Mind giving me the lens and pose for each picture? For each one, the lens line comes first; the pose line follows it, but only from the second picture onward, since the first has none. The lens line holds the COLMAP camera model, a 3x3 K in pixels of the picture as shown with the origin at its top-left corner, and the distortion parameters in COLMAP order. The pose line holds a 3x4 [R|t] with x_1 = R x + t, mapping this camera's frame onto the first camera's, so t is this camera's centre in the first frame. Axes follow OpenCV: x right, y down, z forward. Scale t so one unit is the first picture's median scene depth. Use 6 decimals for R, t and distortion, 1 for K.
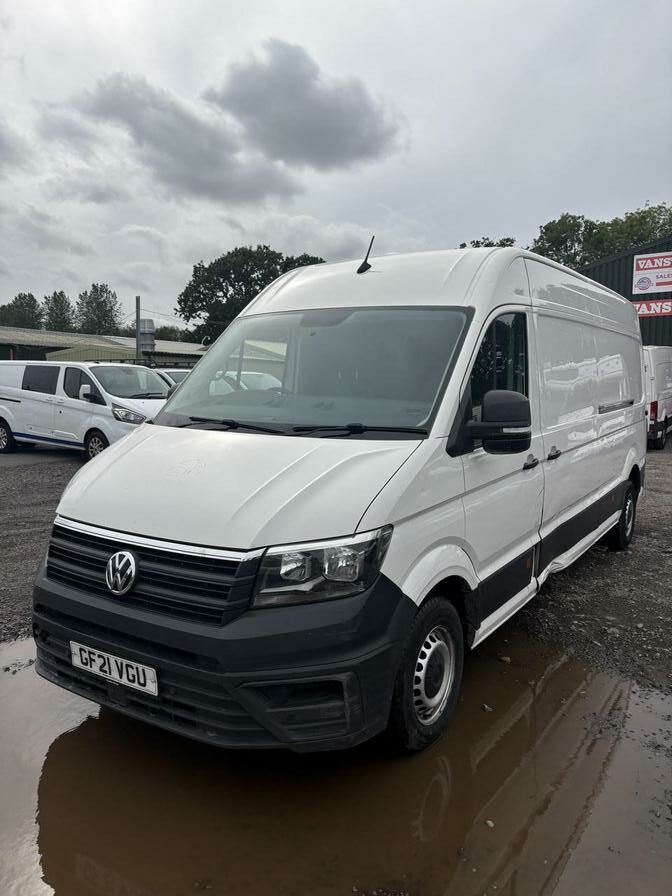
lens RADIAL K [[664.9, 0, 336.0], [0, 664.9, 448.0], [0, 0, 1]] dist [0.013013, 0.004392]
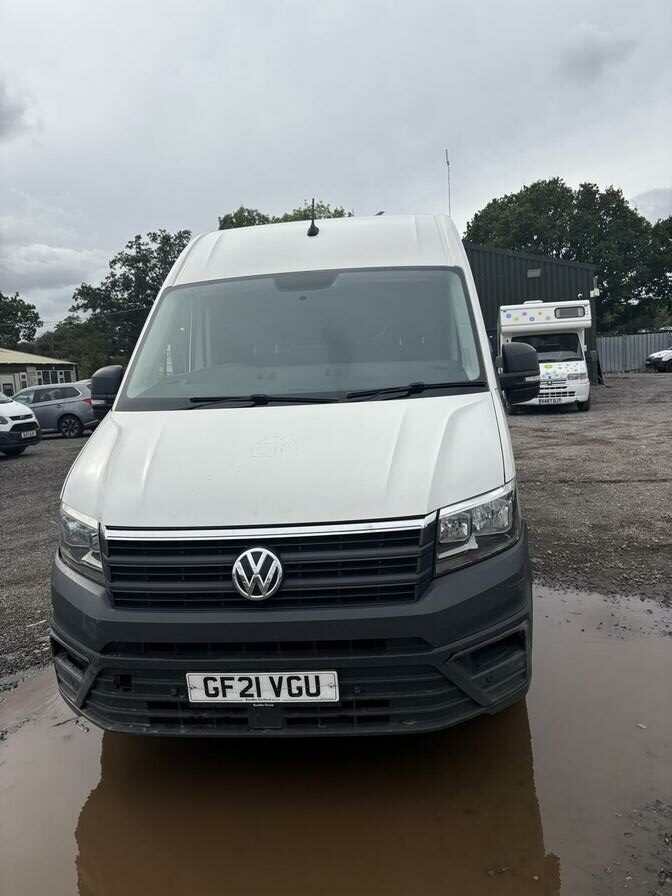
lens RADIAL K [[670.2, 0, 336.0], [0, 670.2, 448.0], [0, 0, 1]] dist [0.021364, 0.007090]
pose [[0.891830, -0.118333, 0.436620, -0.591518], [0.115172, 0.992770, 0.033814, 0.013362], [-0.437464, 0.020130, 0.899011, 0.197992]]
